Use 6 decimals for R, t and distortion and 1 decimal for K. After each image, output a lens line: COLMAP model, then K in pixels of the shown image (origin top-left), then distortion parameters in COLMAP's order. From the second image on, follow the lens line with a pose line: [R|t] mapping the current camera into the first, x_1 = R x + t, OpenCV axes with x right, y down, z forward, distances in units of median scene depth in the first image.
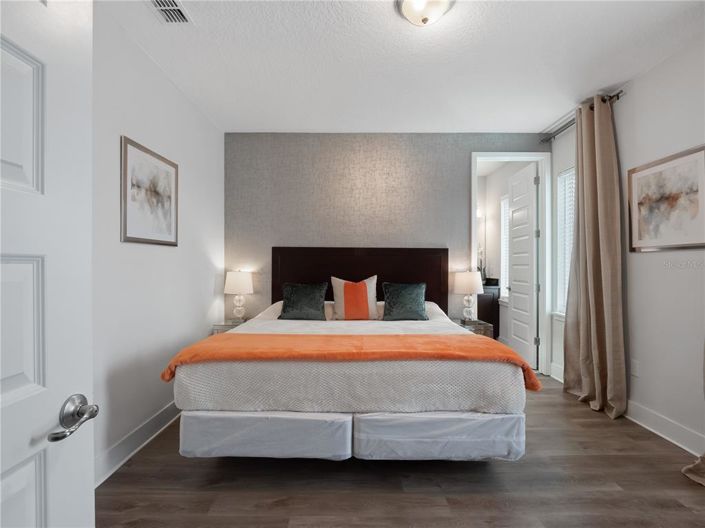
lens RADIAL K [[341.7, 0, 351.8], [0, 341.7, 267.8], [0, 0, 1]] dist [-0.017623, -0.000654]
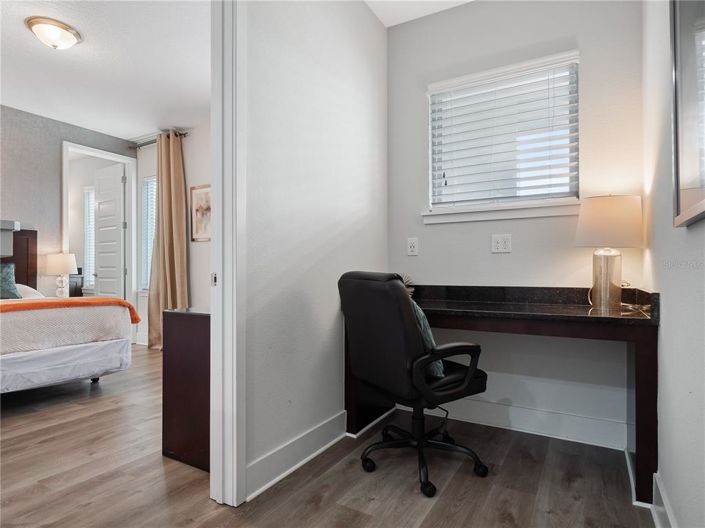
lens RADIAL K [[407.6, 0, 352.5], [0, 407.6, 264.0], [0, 0, 1]] dist [0.010927, -0.000278]
pose [[0.494092, 0.014741, 0.869284, -0.351149], [0.010385, 0.999685, -0.022854, 0.089978], [-0.869347, 0.020319, 0.493783, -0.455445]]
